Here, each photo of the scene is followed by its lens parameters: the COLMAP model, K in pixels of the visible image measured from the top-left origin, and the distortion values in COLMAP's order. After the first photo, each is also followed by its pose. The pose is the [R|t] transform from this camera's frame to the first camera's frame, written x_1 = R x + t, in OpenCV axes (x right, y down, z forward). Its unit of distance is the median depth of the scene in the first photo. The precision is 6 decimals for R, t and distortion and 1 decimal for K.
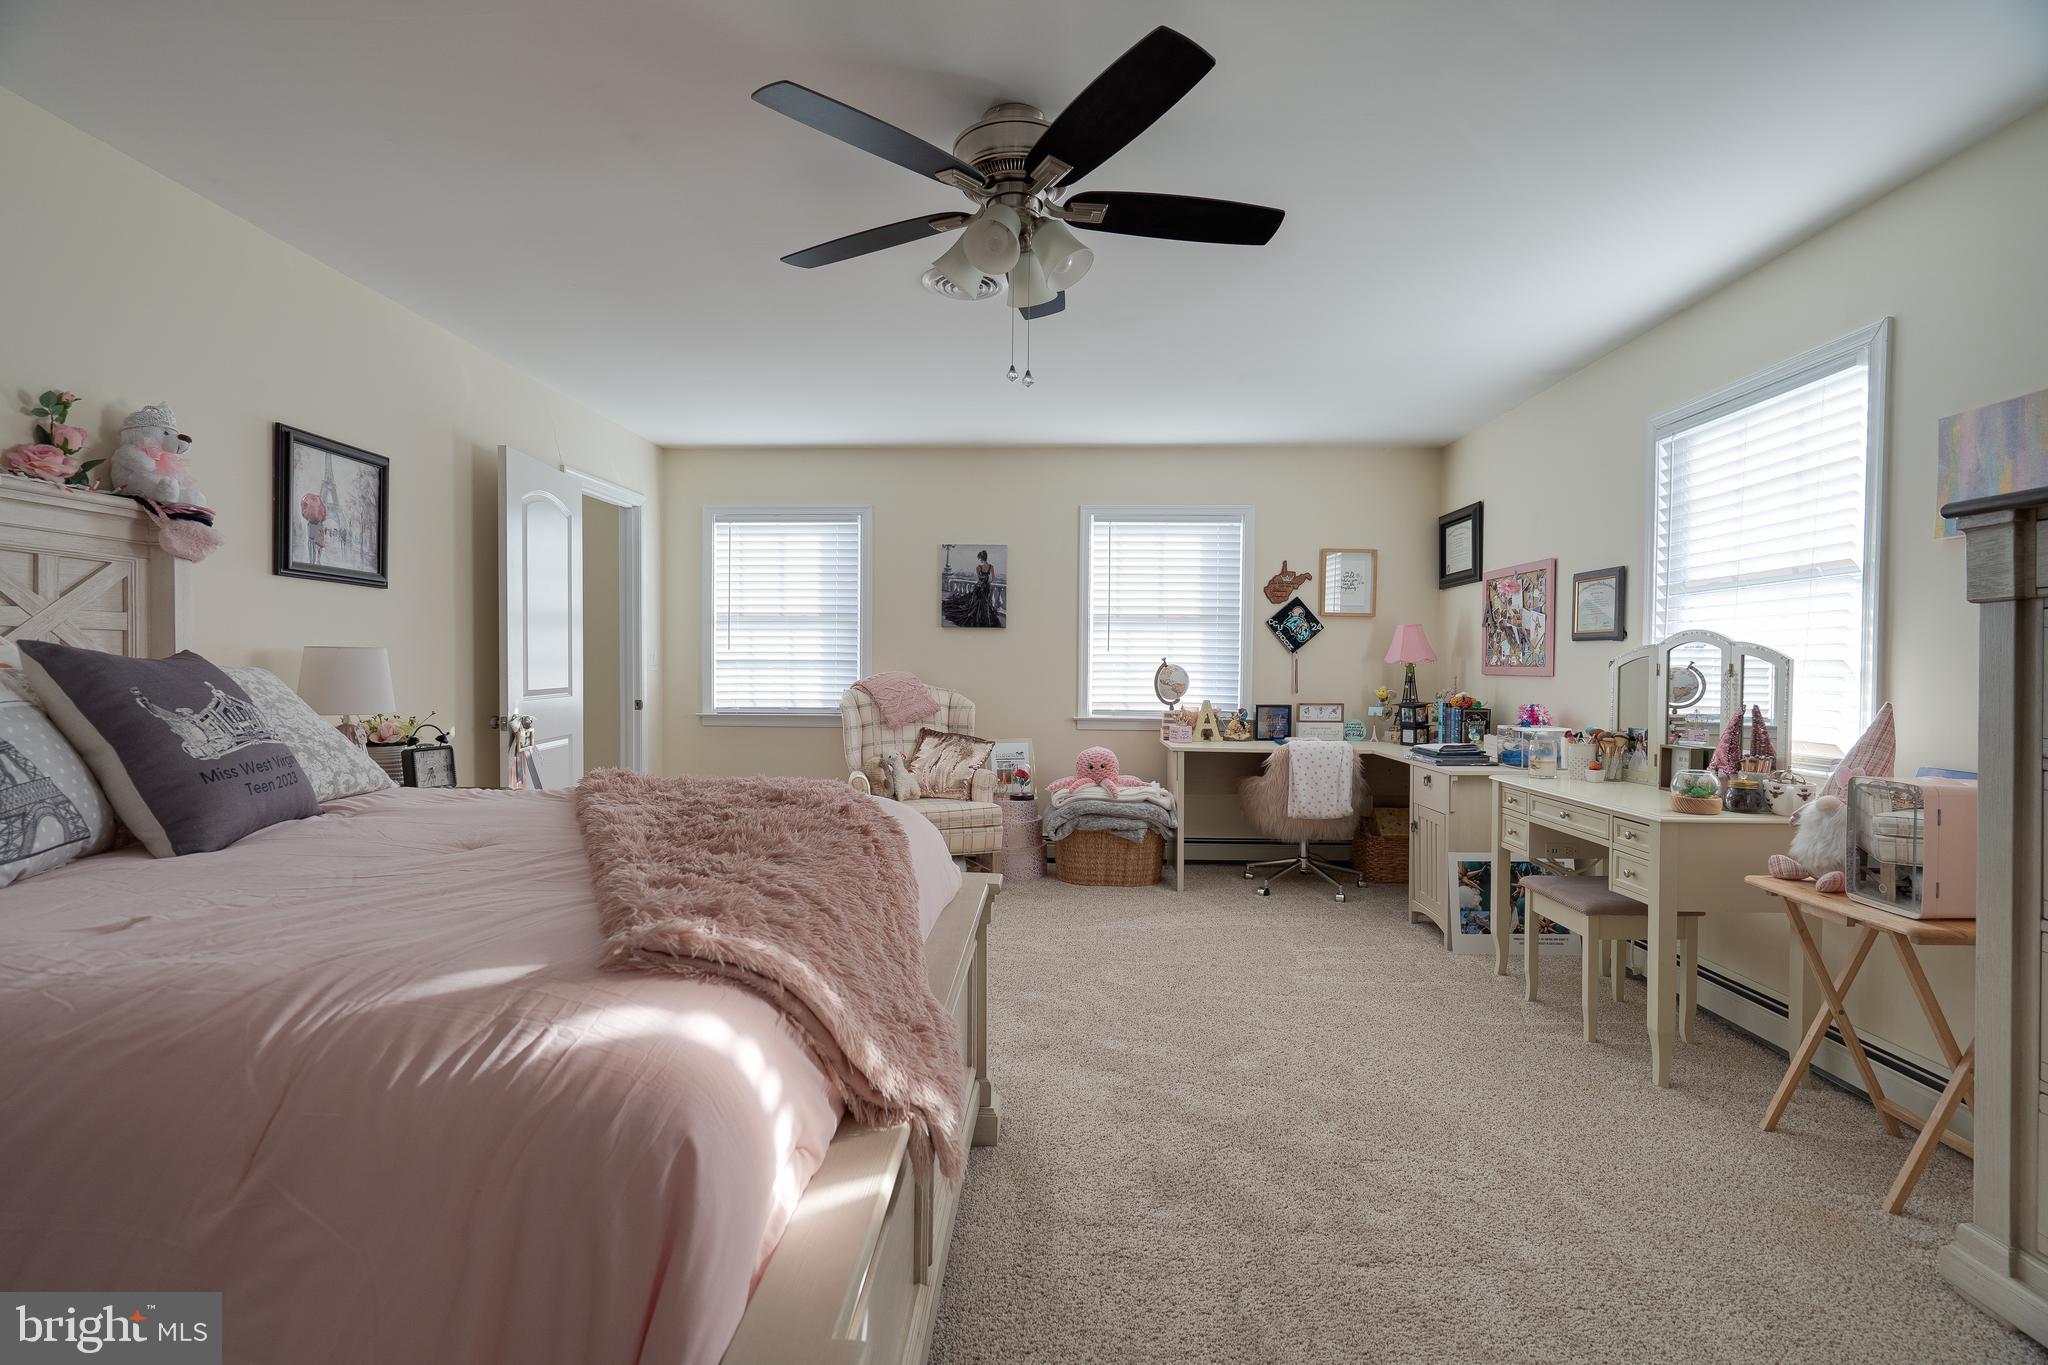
lens RADIAL K [[938.3, 0, 1021.2], [0, 938.3, 683.5], [0, 0, 1]] dist [0.002197, 0.000086]
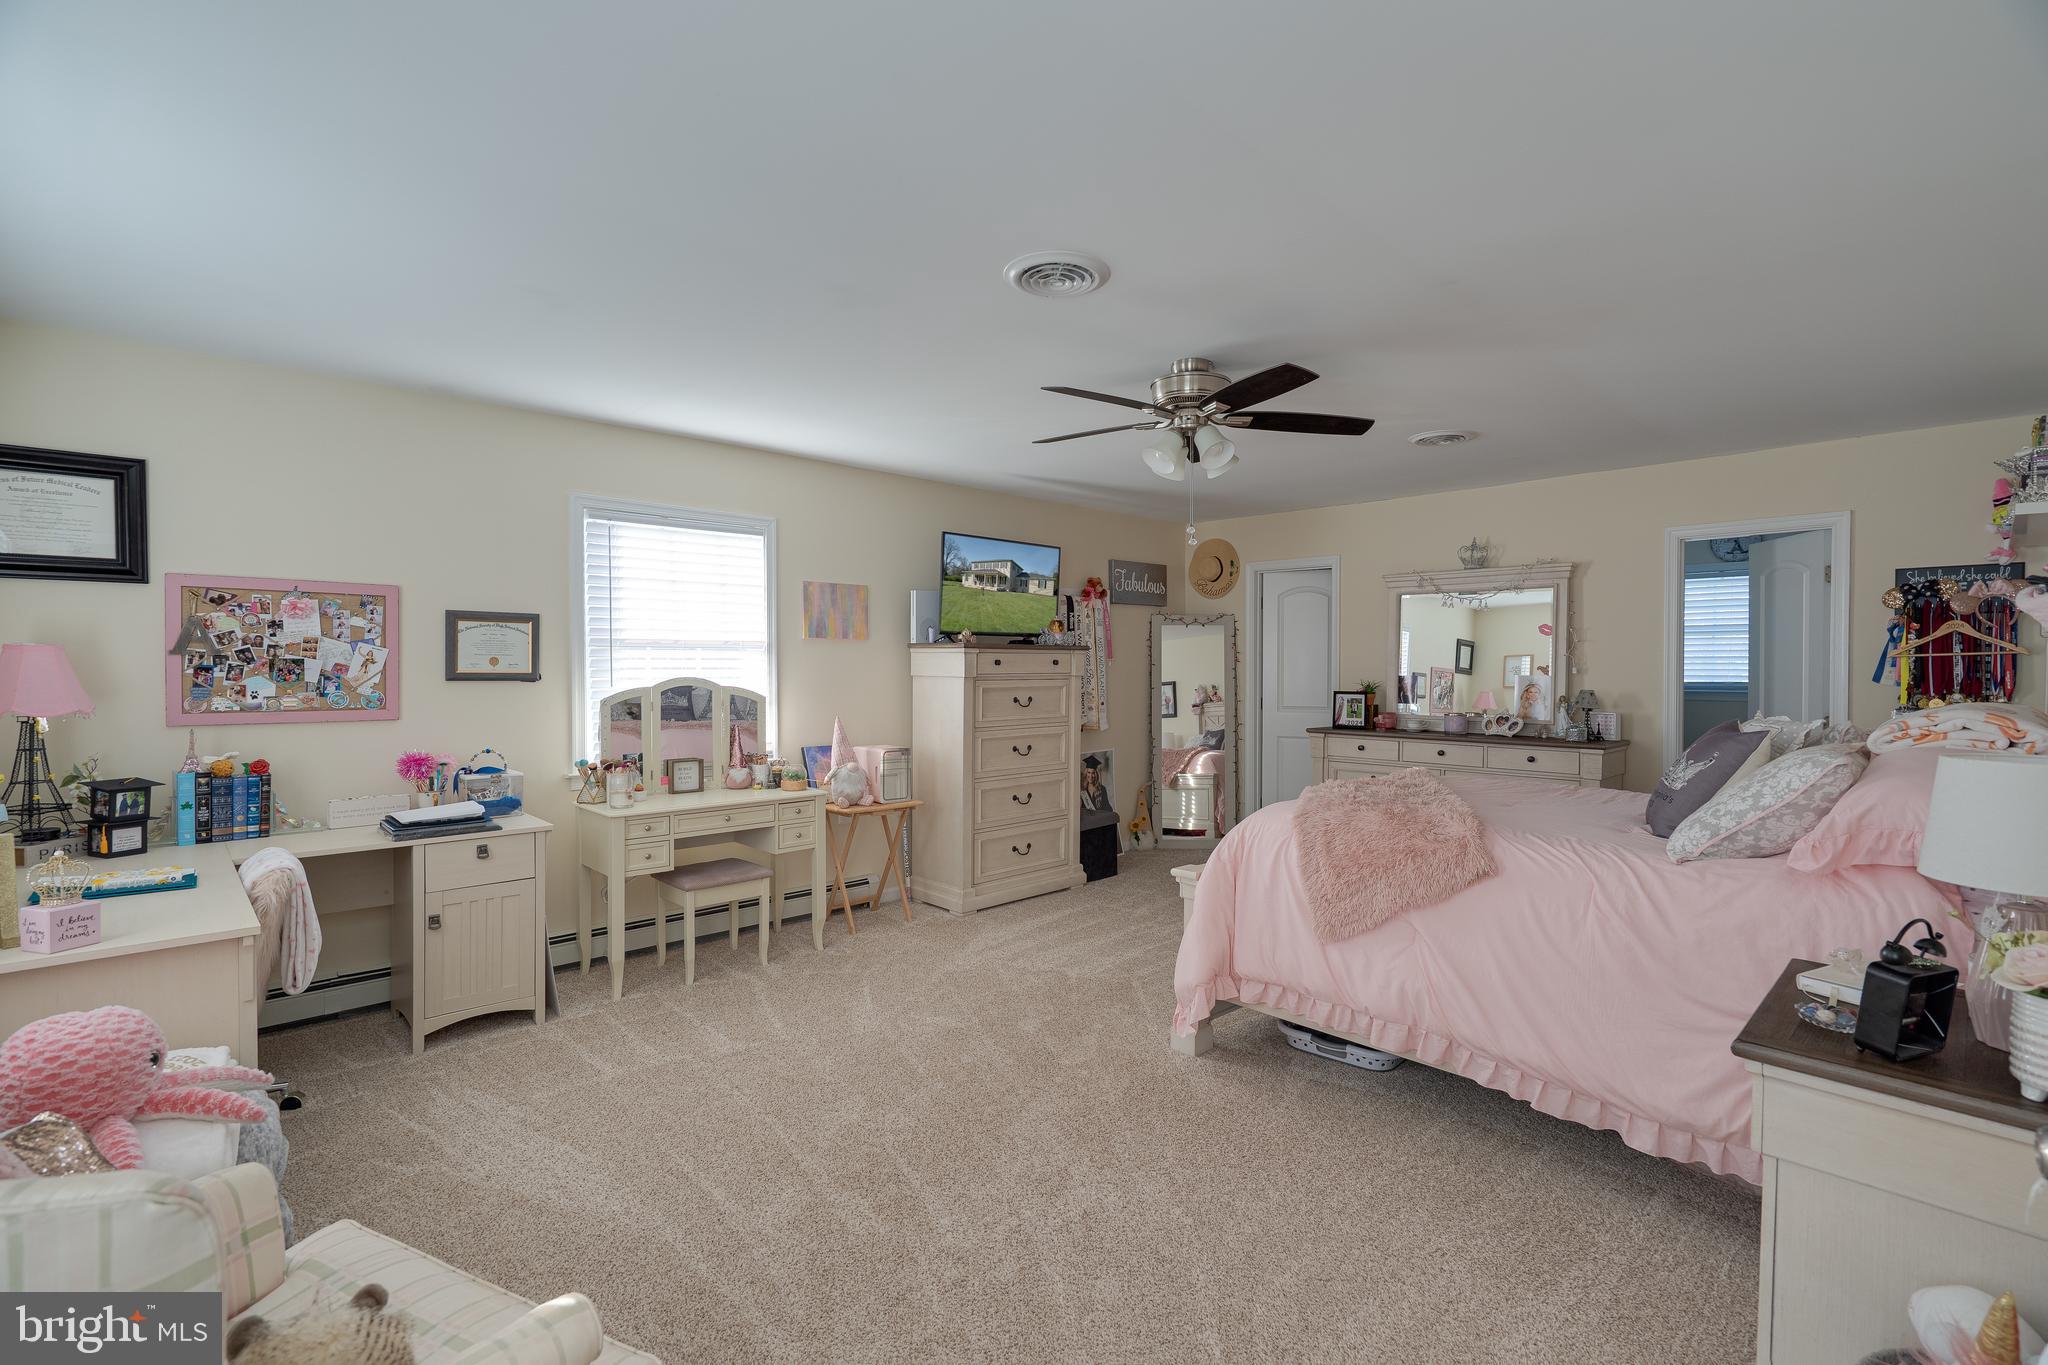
lens RADIAL K [[938.3, 0, 1023.6], [0, 938.3, 674.5], [0, 0, 1]] dist [0.002197, 0.000086]
pose [[-0.730264, -0.006375, 0.683135, -0.677165], [0.013343, 0.999633, 0.023593, -0.092550], [-0.683035, 0.026344, -0.729911, 1.808233]]
